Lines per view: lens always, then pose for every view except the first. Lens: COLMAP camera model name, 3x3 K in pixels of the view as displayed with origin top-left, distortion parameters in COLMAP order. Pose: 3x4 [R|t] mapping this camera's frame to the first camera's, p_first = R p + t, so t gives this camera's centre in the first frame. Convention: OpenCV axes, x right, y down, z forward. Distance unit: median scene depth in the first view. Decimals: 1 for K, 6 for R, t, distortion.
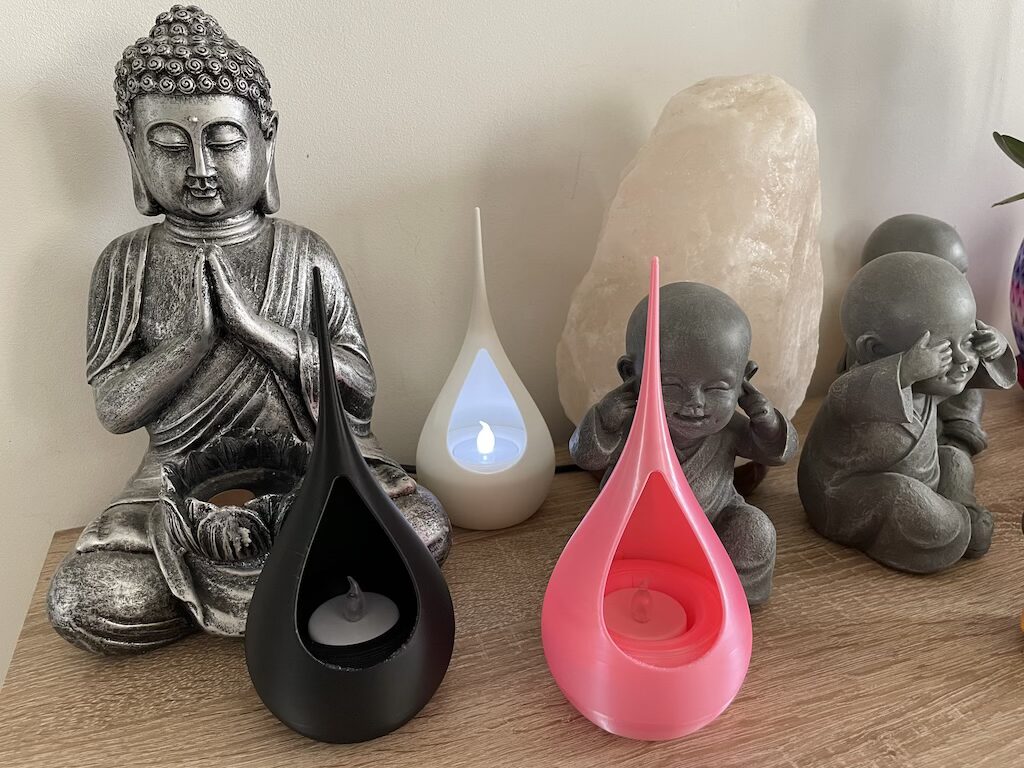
lens RADIAL K [[778.8, 0, 515.2], [0, 778.8, 394.6], [0, 0, 1]] dist [-0.038237, -0.026441]
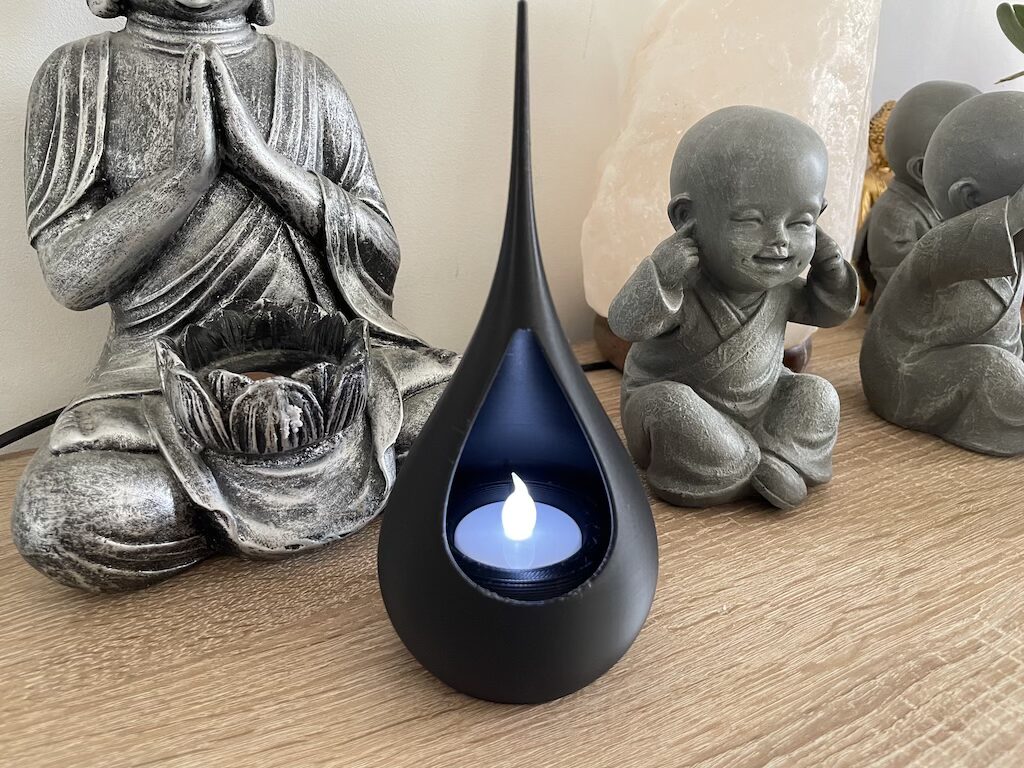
lens RADIAL K [[815.5, 0, 522.2], [0, 815.5, 395.2], [0, 0, 1]] dist [0.039152, -0.095847]
pose [[0.989207, -0.040888, 0.140704, -0.209624], [0.033114, 0.997816, 0.057157, 0.106939], [-0.142734, -0.051881, 0.988400, 0.148919]]
